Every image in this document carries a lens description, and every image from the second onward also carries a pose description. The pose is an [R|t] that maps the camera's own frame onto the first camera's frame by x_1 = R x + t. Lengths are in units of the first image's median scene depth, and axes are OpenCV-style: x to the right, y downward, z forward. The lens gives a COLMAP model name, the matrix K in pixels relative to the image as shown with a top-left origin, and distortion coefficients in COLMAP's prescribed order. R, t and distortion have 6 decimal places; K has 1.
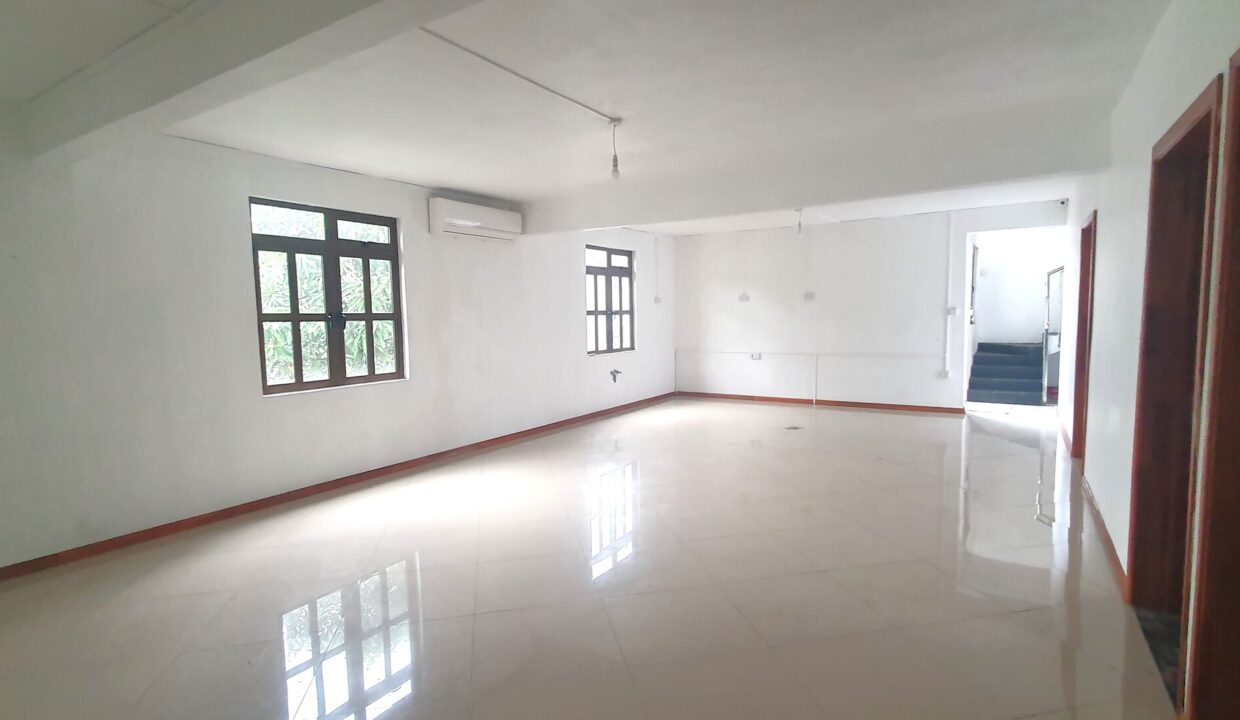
lens RADIAL K [[610.9, 0, 626.0], [0, 610.9, 361.9], [0, 0, 1]] dist [0.022674, -0.010176]
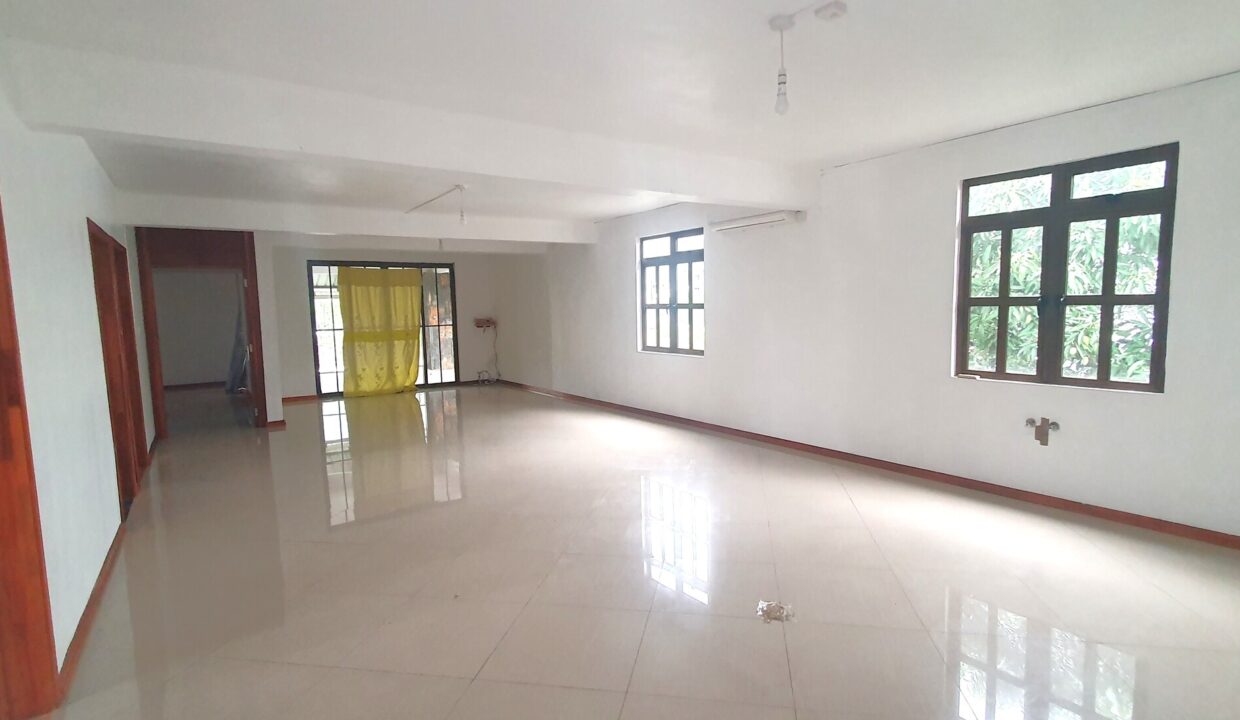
lens RADIAL K [[610.9, 0, 629.8], [0, 610.9, 379.0], [0, 0, 1]] dist [0.022674, -0.010176]
pose [[-0.383802, 0.130062, -0.914210, 0.540335], [-0.053740, 0.985207, 0.162724, -0.078587], [0.921850, 0.111584, -0.371135, 0.855300]]
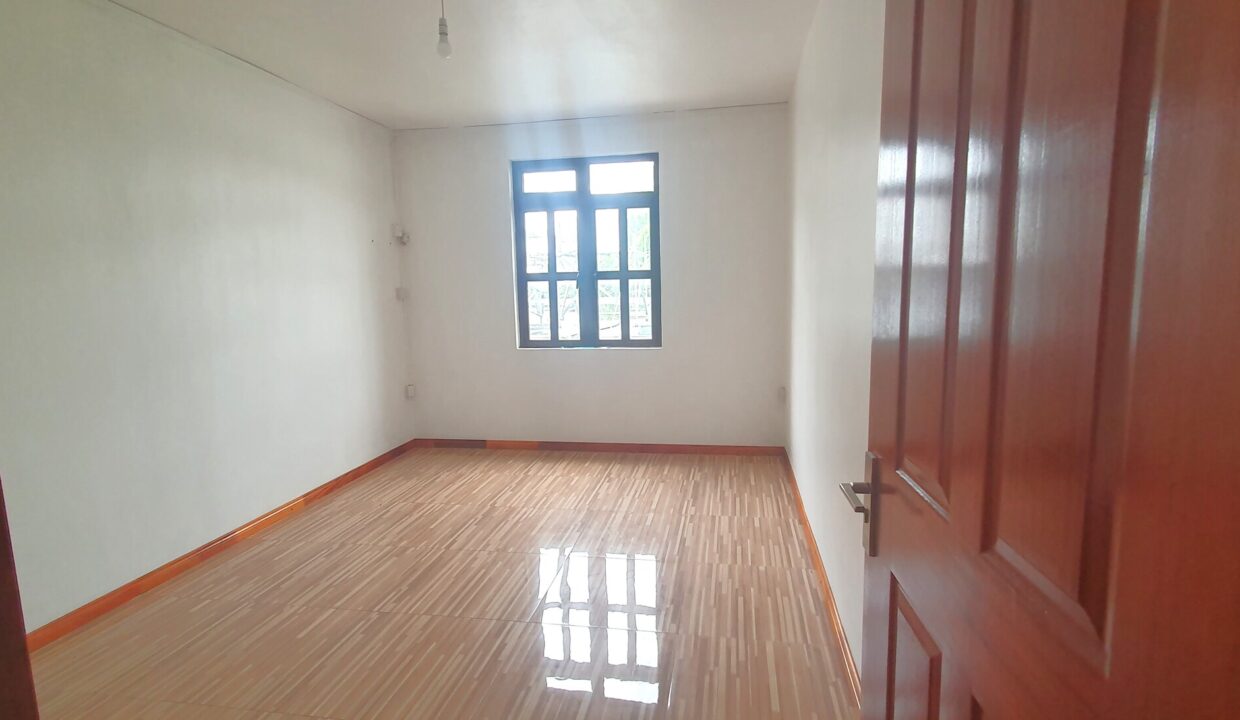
lens RADIAL K [[610.9, 0, 630.6], [0, 610.9, 361.3], [0, 0, 1]] dist [0.022674, -0.010176]
pose [[0.404785, 0.136189, -0.904213, 0.457504], [-0.057084, 0.990682, 0.123657, -0.066717], [0.912628, 0.001562, 0.408787, 0.722558]]
